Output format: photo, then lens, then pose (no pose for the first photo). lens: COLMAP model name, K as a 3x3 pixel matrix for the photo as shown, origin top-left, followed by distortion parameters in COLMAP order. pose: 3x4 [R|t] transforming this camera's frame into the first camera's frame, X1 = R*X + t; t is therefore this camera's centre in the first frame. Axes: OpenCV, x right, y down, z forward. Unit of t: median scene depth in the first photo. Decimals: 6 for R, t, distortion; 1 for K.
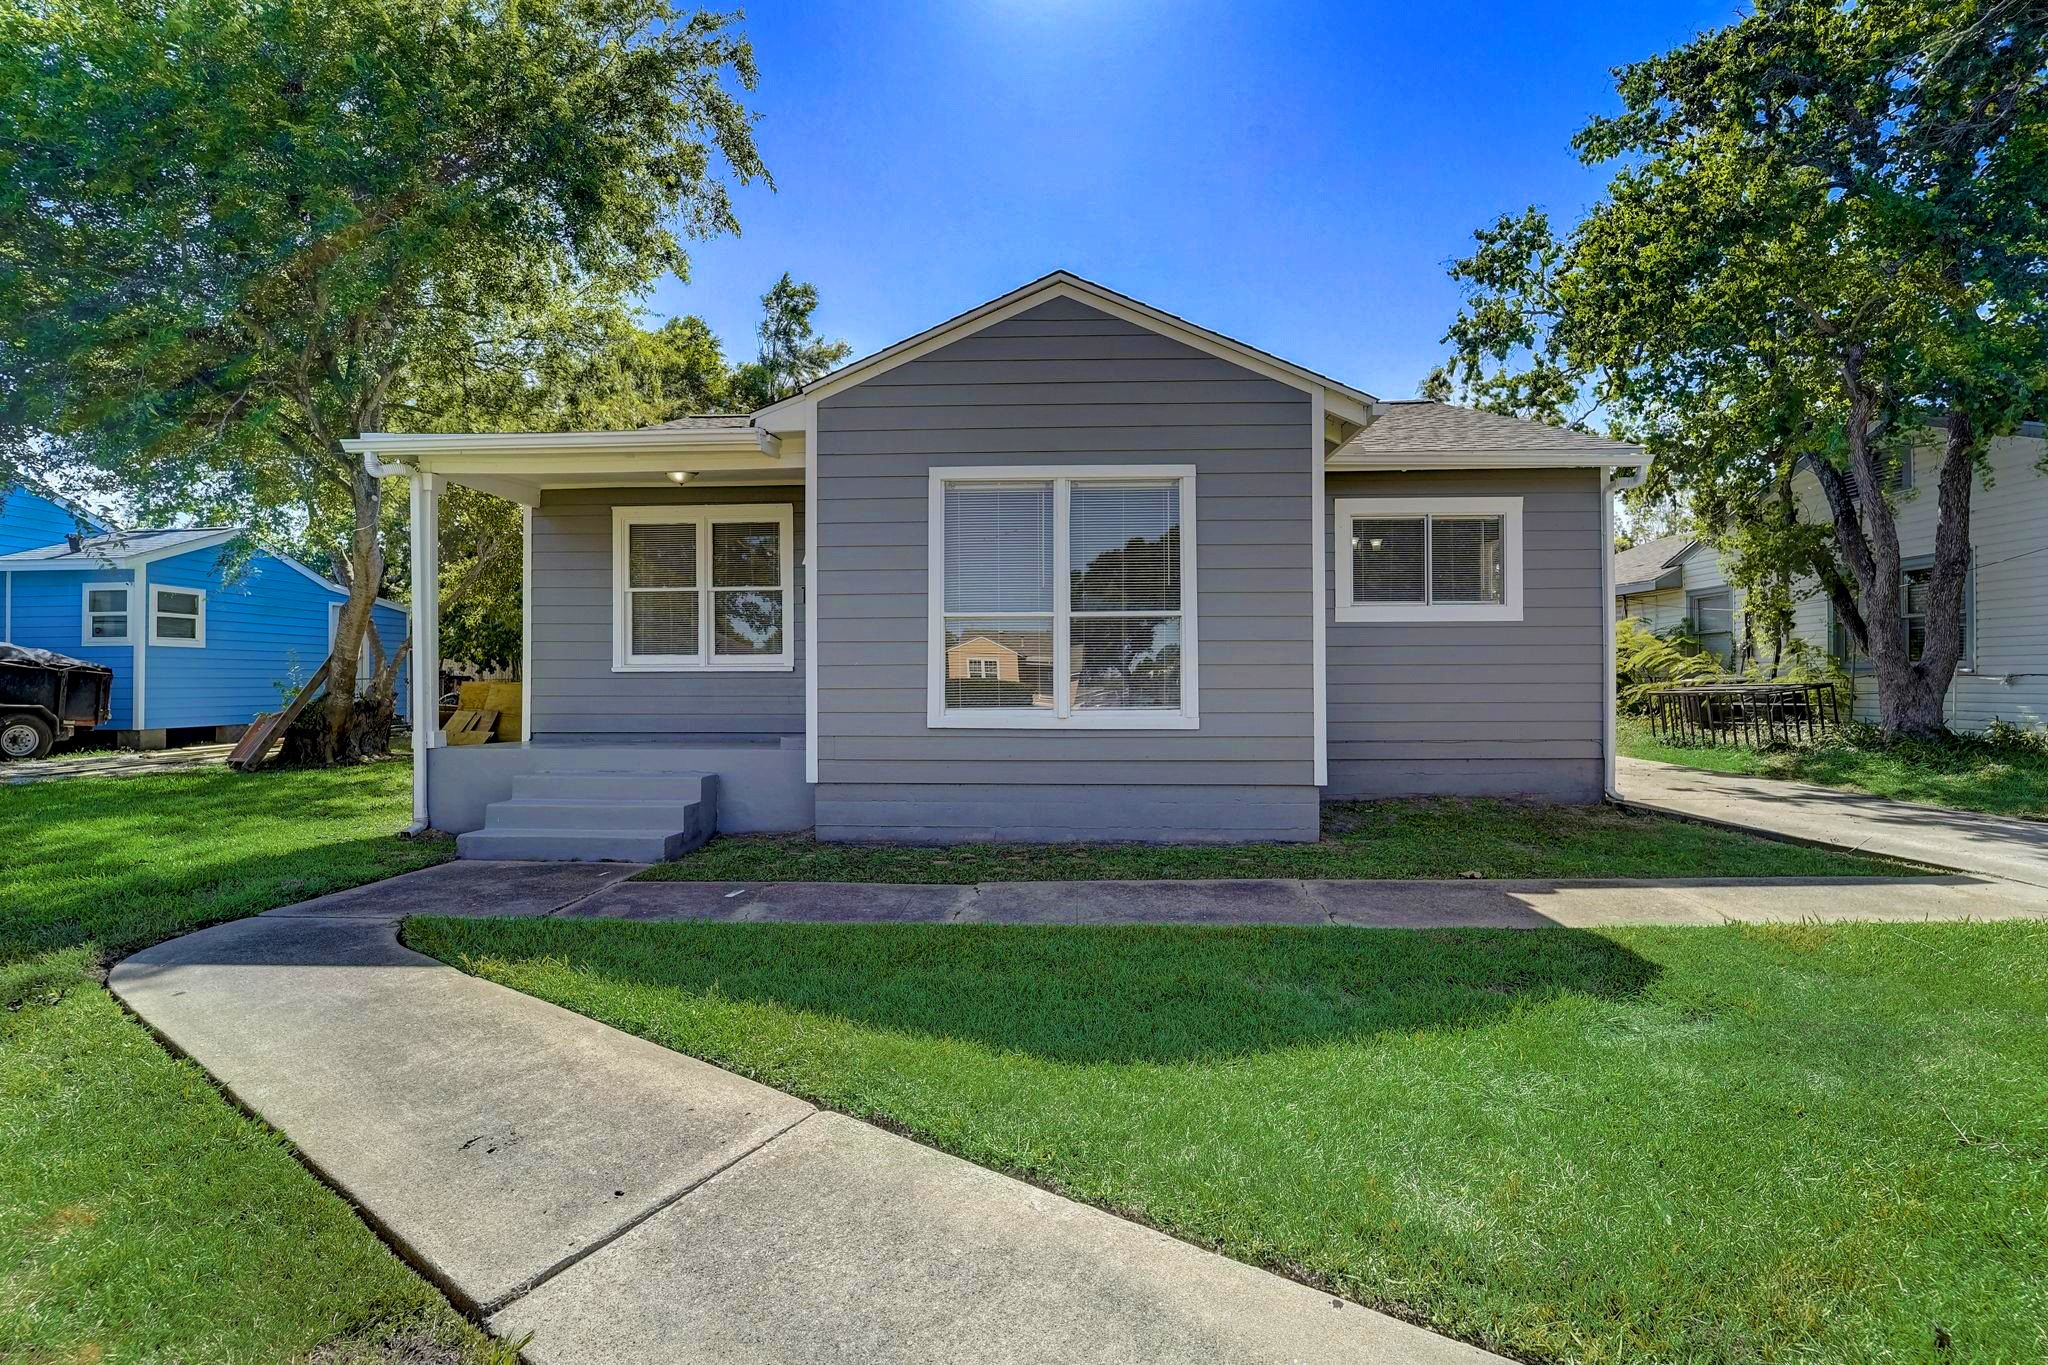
lens RADIAL K [[836.6, 0, 1024.8], [0, 836.6, 682.8], [0, 0, 1]] dist [-0.024235, 0.000133]
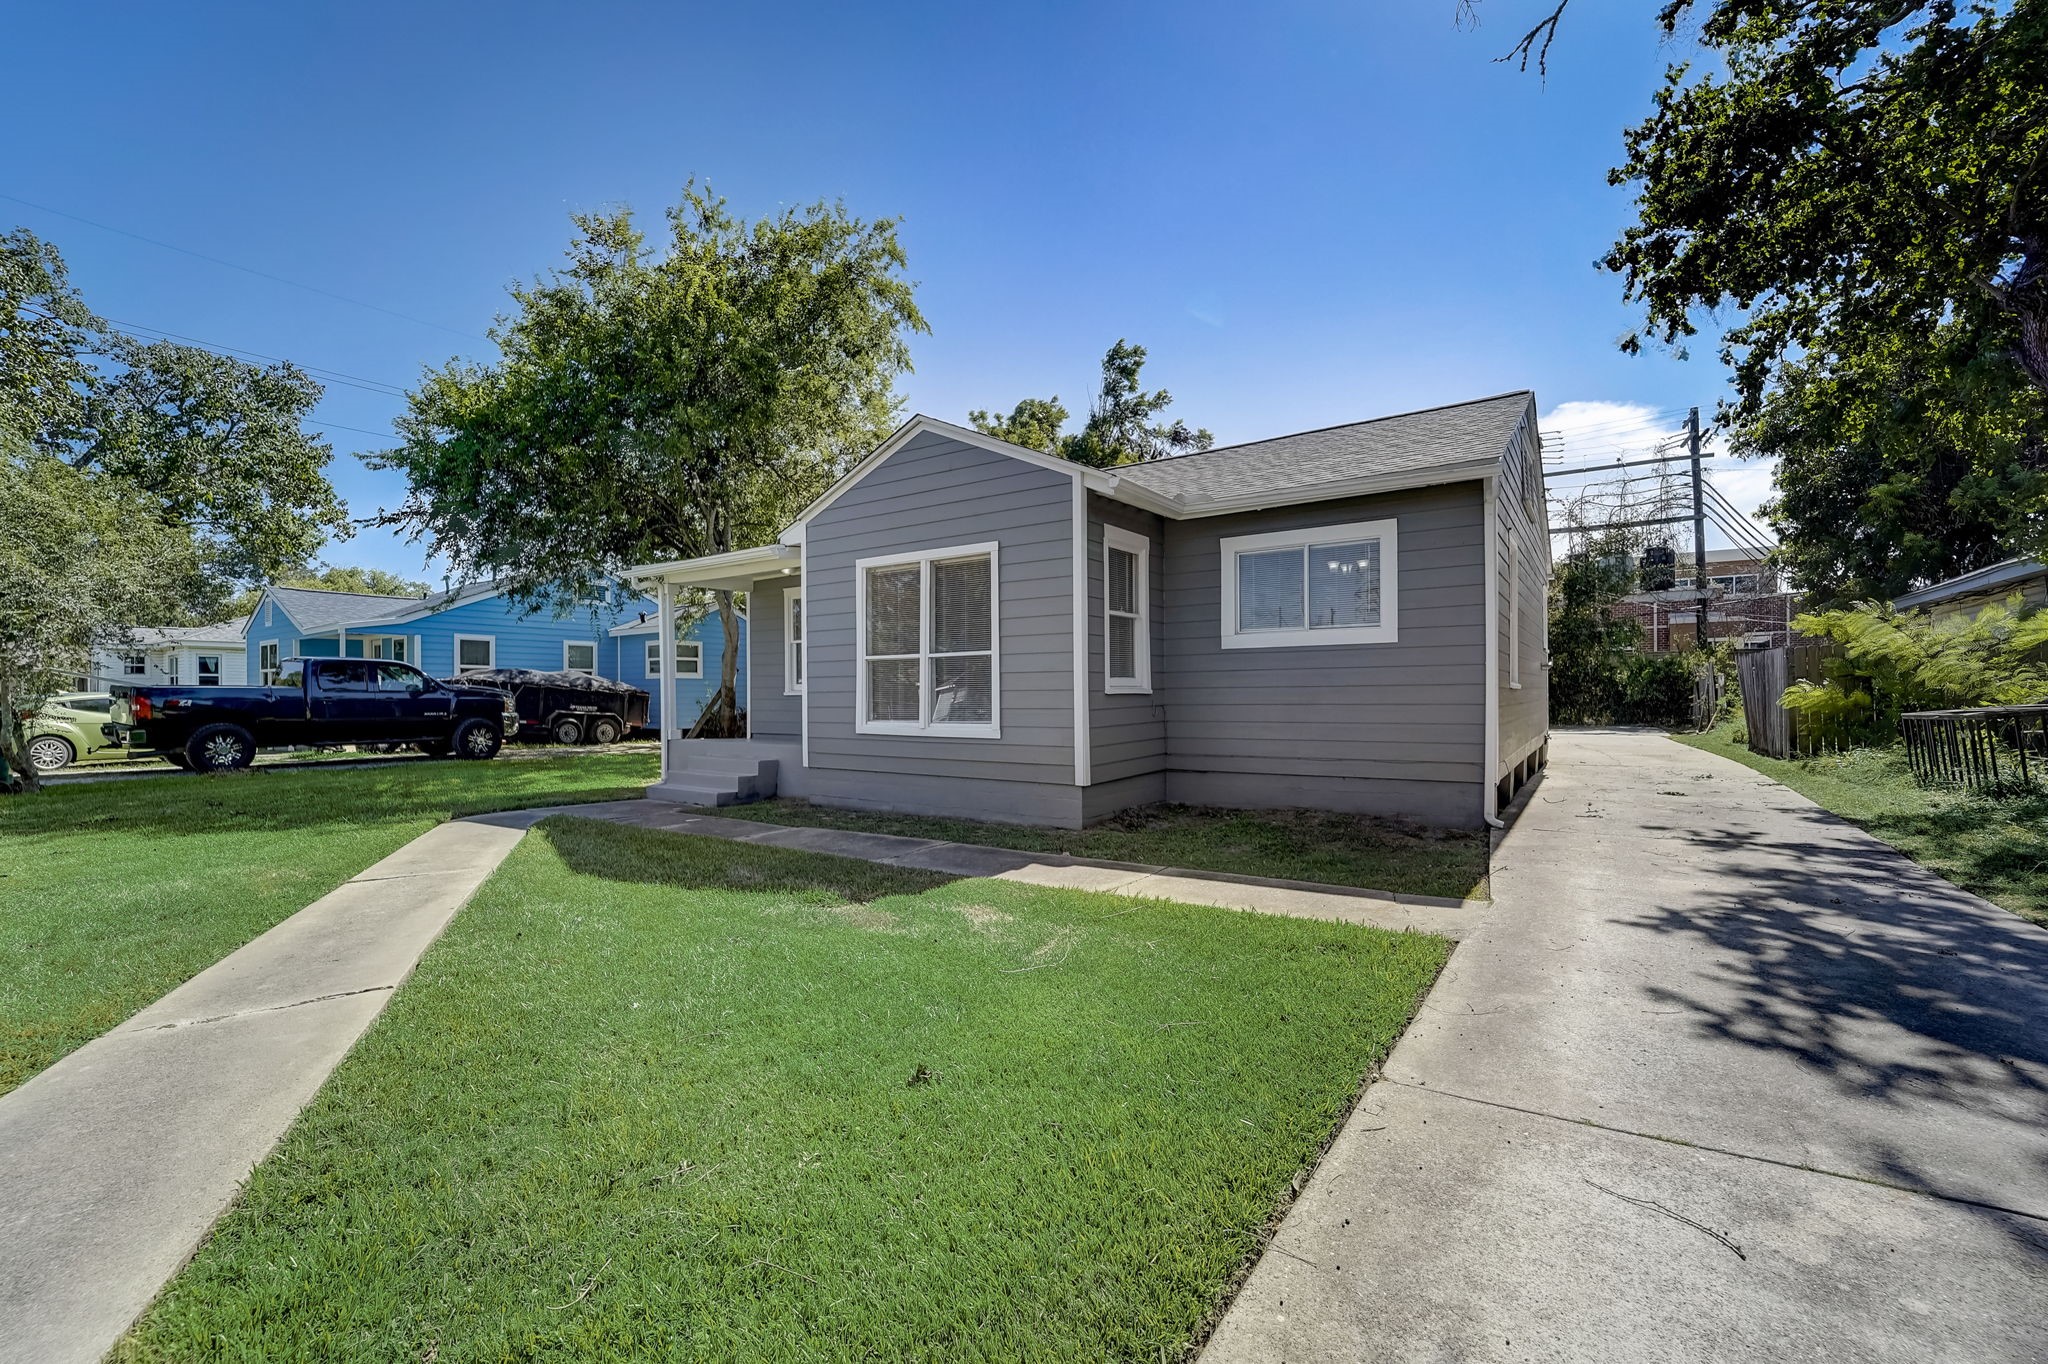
lens RADIAL K [[836.6, 0, 1054.9], [0, 836.6, 705.3], [0, 0, 1]] dist [-0.024235, 0.000133]
pose [[0.856662, 0.003887, -0.515863, 0.760610], [0.001178, 0.999954, 0.009492, -0.008293], [0.515877, -0.008739, 0.856618, -0.080628]]
